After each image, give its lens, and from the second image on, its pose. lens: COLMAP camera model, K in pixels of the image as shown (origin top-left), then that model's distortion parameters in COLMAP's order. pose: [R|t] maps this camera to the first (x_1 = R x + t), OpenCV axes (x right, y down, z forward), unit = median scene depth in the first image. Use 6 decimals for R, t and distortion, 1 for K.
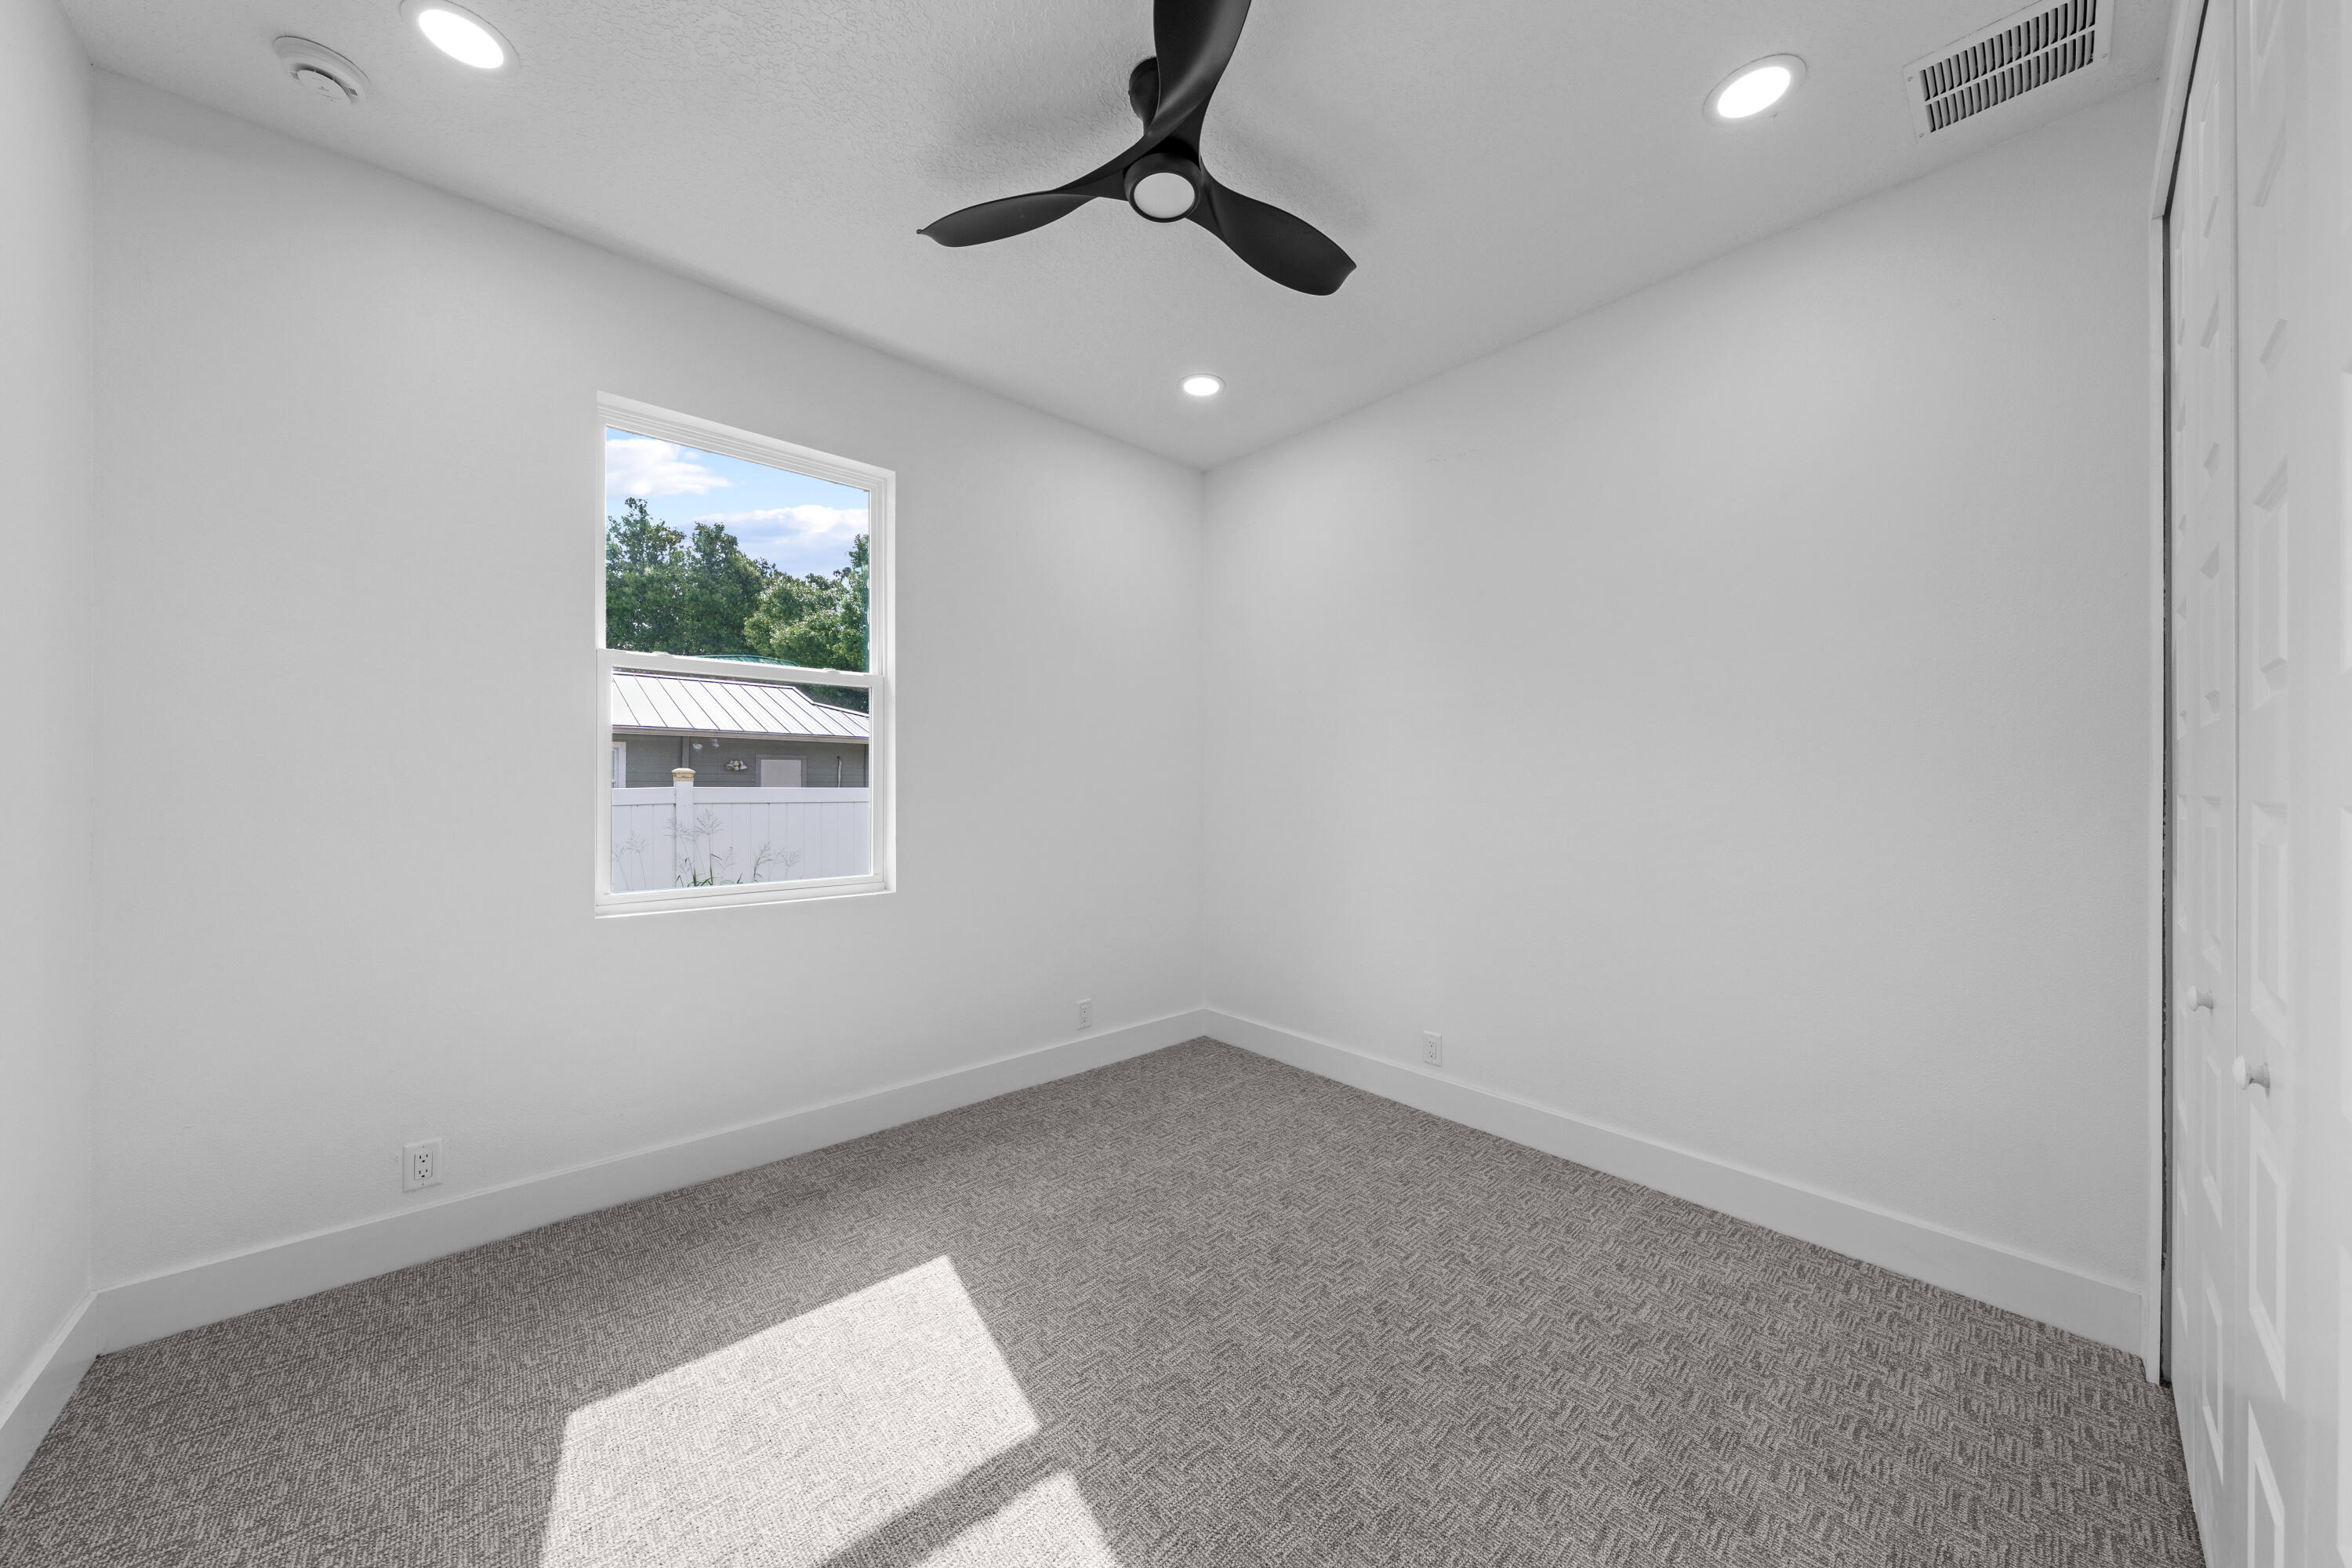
lens RADIAL K [[792.2, 0, 1187.9], [0, 792.2, 792.3], [0, 0, 1]] dist [-0.002219, -0.000128]
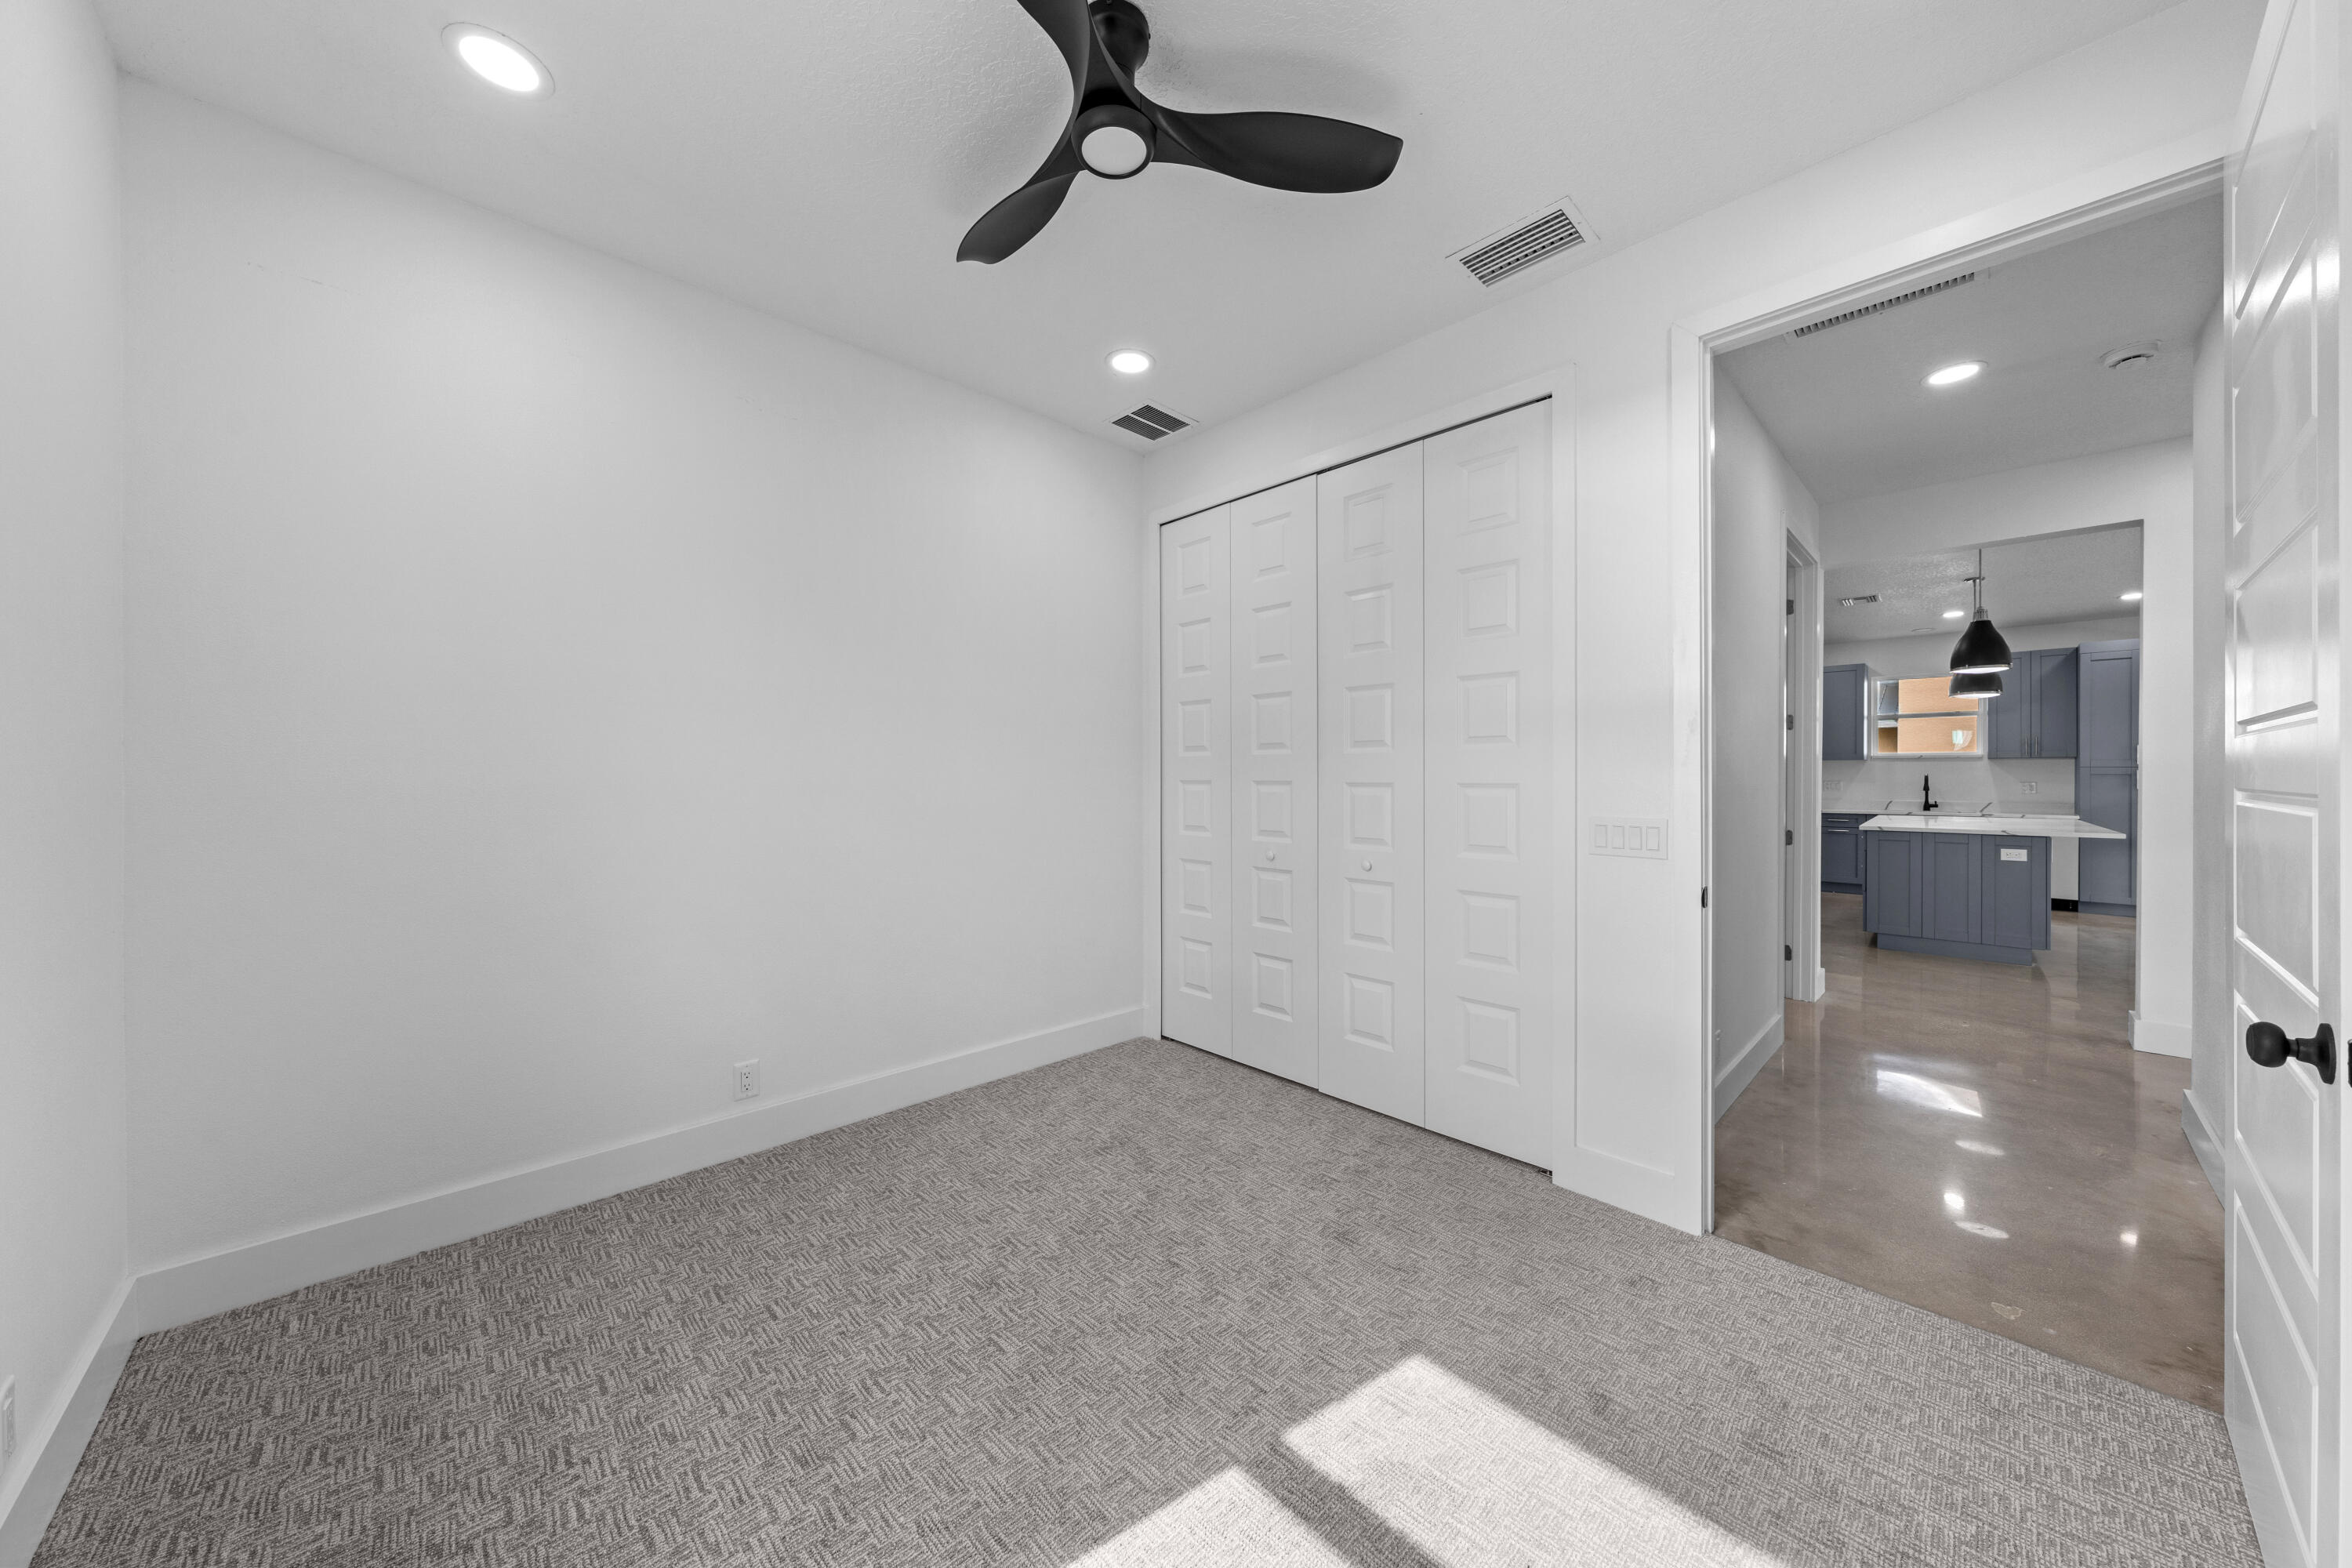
lens RADIAL K [[802.3, 0, 1123.8], [0, 802.3, 815.2], [0, 0, 1]] dist [0.000828, 0.000068]
pose [[0.008004, -0.057615, 0.998307, -0.899526], [0.007634, 0.998313, 0.057554, -0.036420], [-0.999939, 0.007161, 0.008431, 0.901387]]
